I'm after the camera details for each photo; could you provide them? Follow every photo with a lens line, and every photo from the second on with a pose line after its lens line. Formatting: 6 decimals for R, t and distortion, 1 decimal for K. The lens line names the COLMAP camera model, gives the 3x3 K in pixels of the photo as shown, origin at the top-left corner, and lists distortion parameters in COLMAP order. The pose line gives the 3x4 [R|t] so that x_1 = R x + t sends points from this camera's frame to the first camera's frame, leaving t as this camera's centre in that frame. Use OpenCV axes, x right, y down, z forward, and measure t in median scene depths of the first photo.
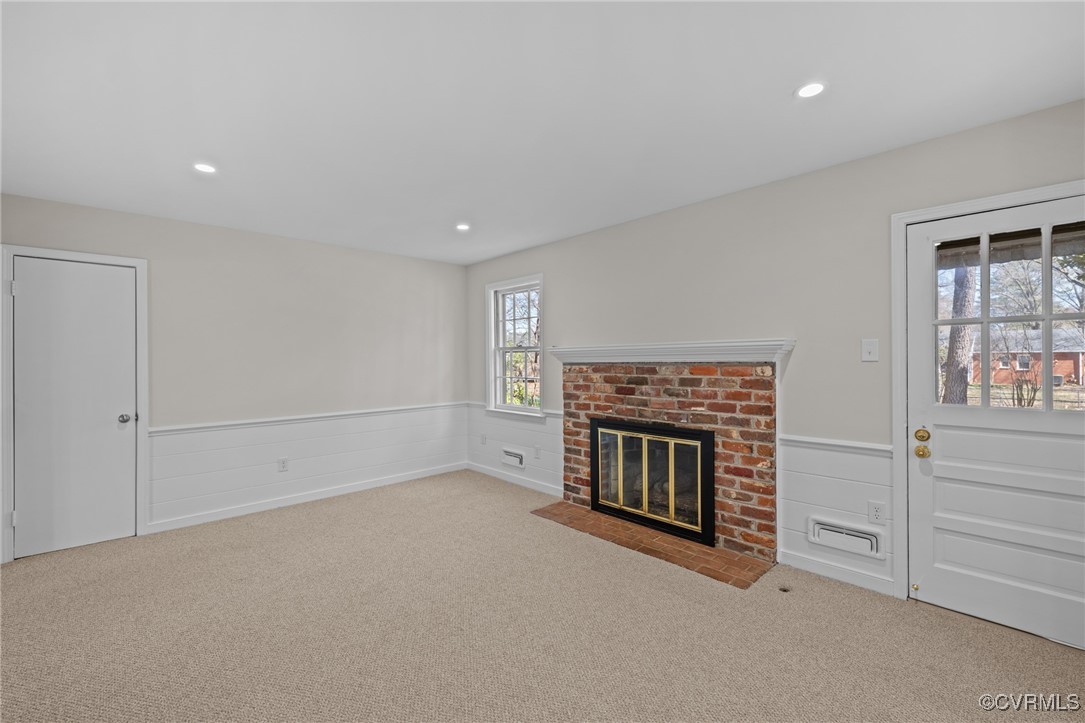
lens RADIAL K [[458.9, 0, 542.5], [0, 458.9, 361.5], [0, 0, 1]] dist [-0.000054, 0.000101]
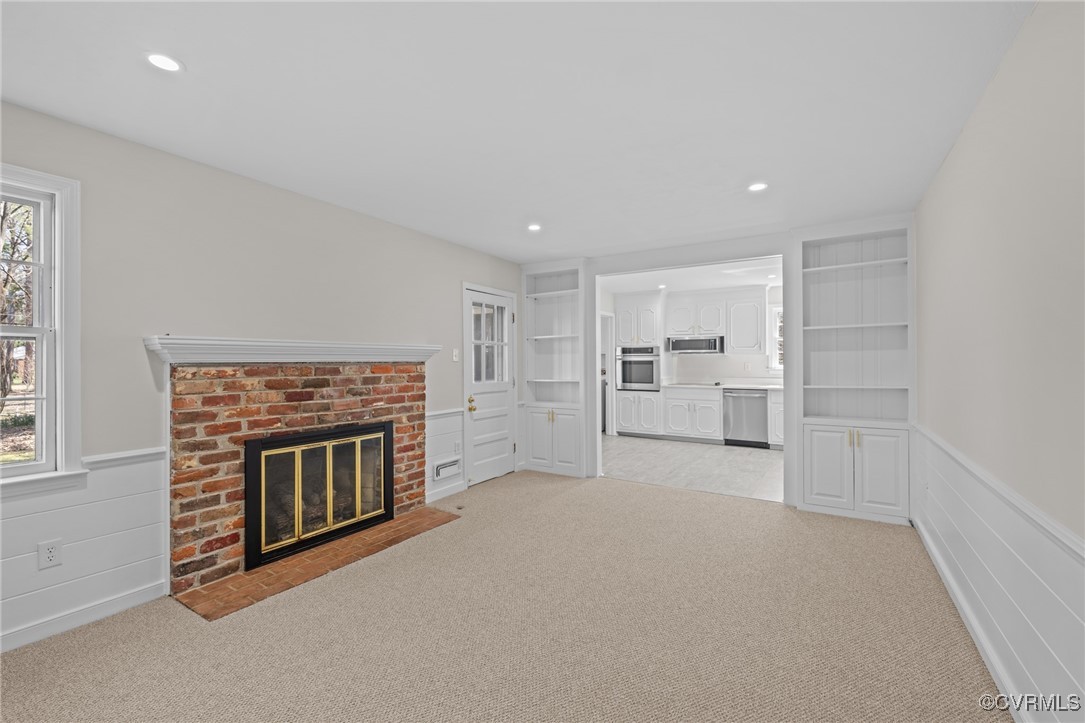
lens RADIAL K [[458.9, 0, 542.5], [0, 458.9, 361.5], [0, 0, 1]] dist [-0.000054, 0.000101]
pose [[-0.253217, 0.006235, 0.967389, -0.810553], [0.003889, 0.999978, -0.005427, 0.007554], [-0.967402, 0.002388, -0.253235, 0.865774]]
